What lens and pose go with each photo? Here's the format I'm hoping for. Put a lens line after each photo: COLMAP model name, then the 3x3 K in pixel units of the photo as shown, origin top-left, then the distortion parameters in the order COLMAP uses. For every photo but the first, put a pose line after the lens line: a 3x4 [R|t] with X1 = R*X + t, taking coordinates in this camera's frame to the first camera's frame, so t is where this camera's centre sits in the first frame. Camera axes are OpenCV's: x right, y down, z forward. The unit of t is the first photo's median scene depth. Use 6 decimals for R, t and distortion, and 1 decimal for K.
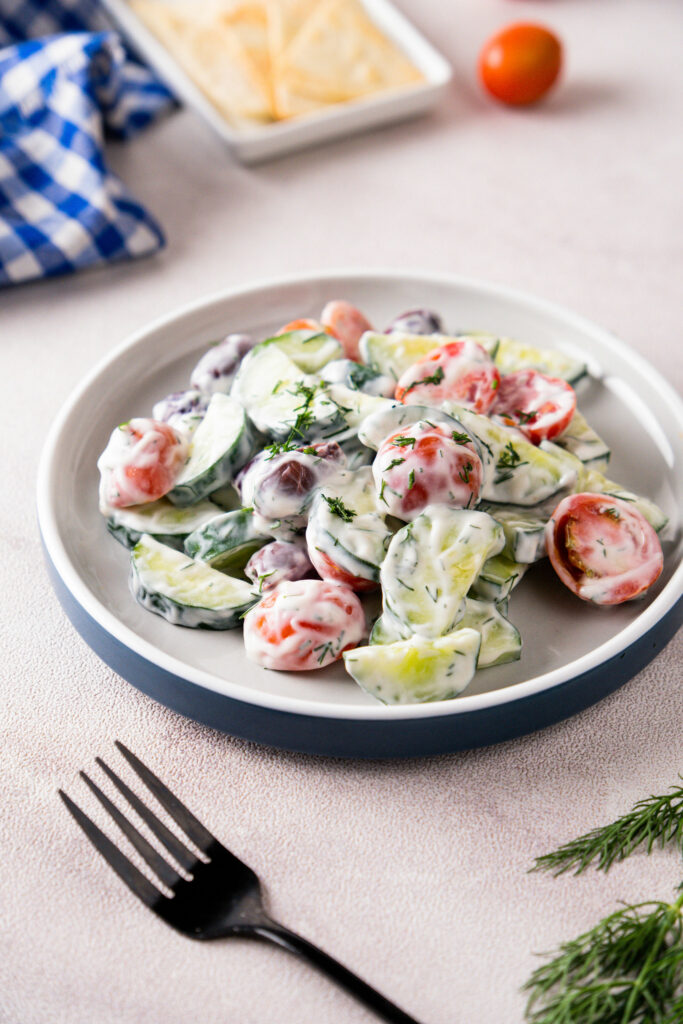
lens RADIAL K [[2233.9, 0, 345.6], [0, 2233.9, 511.3], [0, 0, 1]] dist [0.456209, 0.000000]
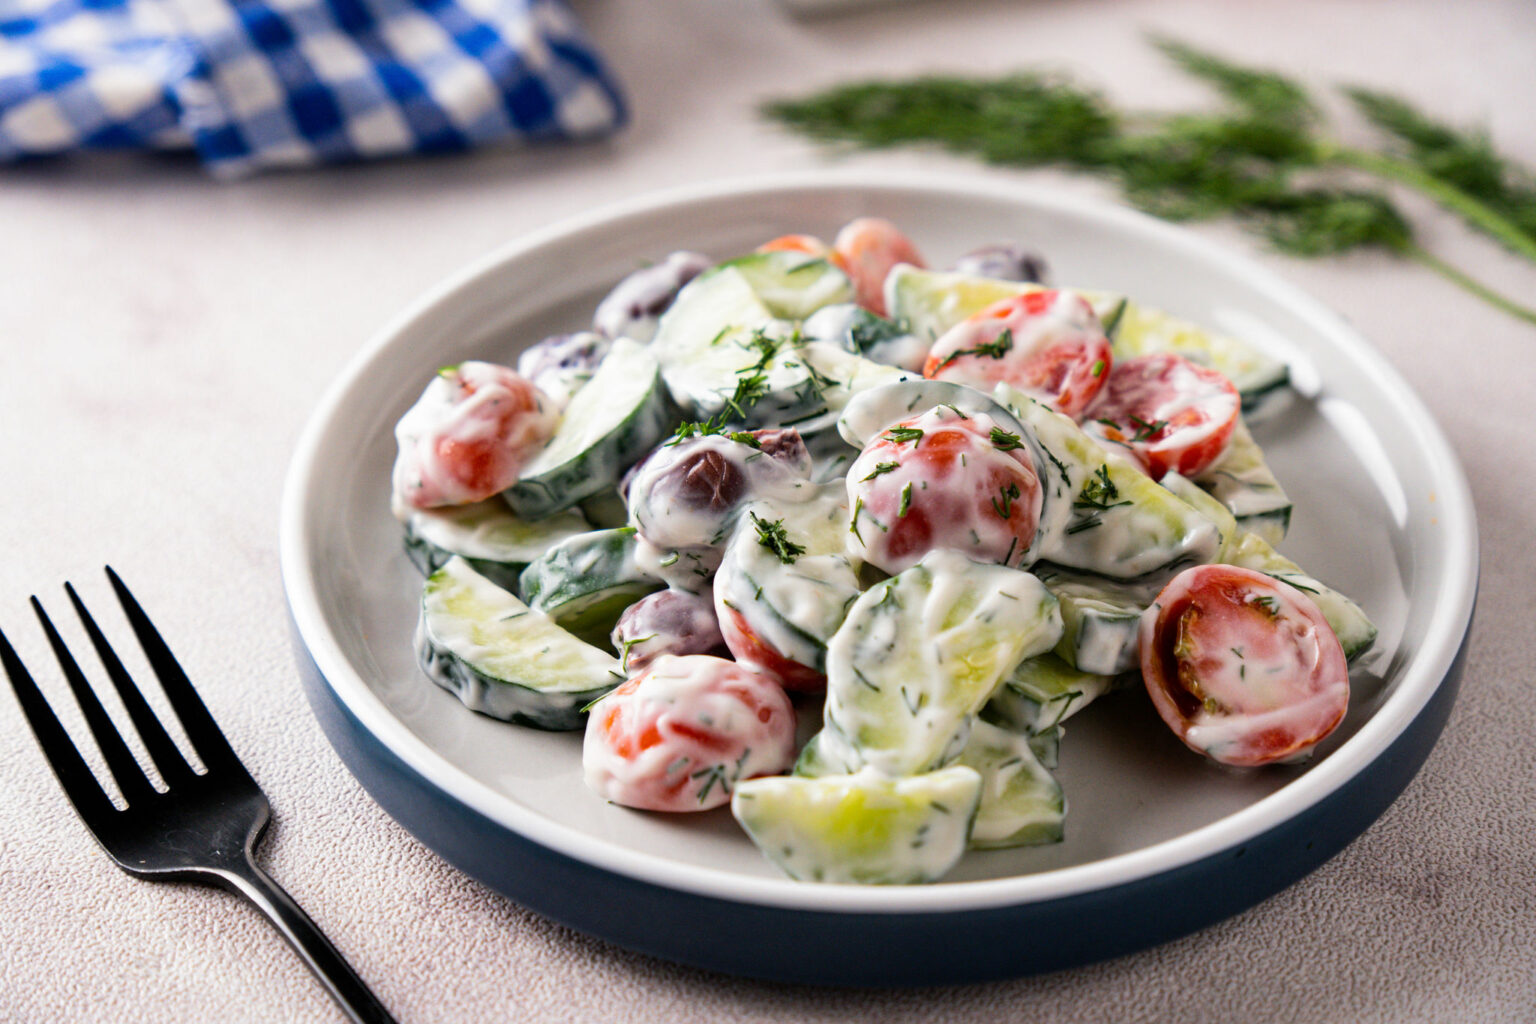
lens RADIAL K [[3391.5, 0, 760.9], [0, 3391.5, 515.6], [0, 0, 1]] dist [0.459184, 0.000000]
pose [[0.984411, 0.106153, -0.140237, 0.112452], [-0.116571, 0.990833, -0.068270, 0.051695], [0.131704, 0.083553, 0.987762, 0.145313]]
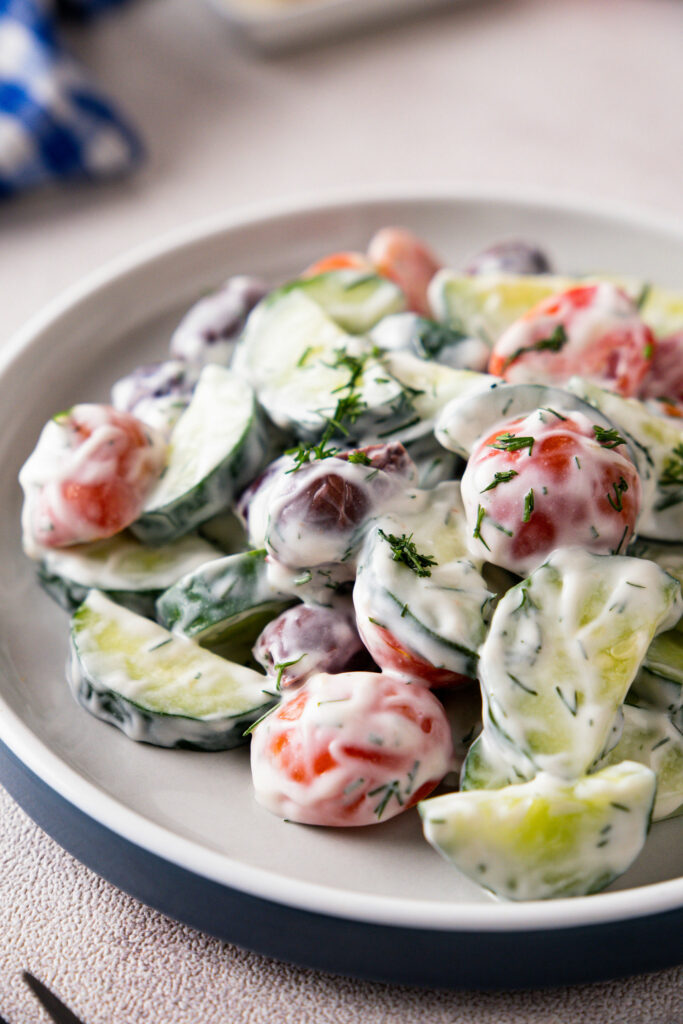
lens RADIAL K [[1942.9, 0, 341.1], [0, 1942.9, 512.5], [0, 0, 1]] dist [0.287398, 0.000000]
pose [[0.999988, 0.000710, -0.004941, -0.018302], [-0.000651, 0.999928, 0.011957, -0.018465], [0.004949, -0.011954, 0.999916, 0.466272]]
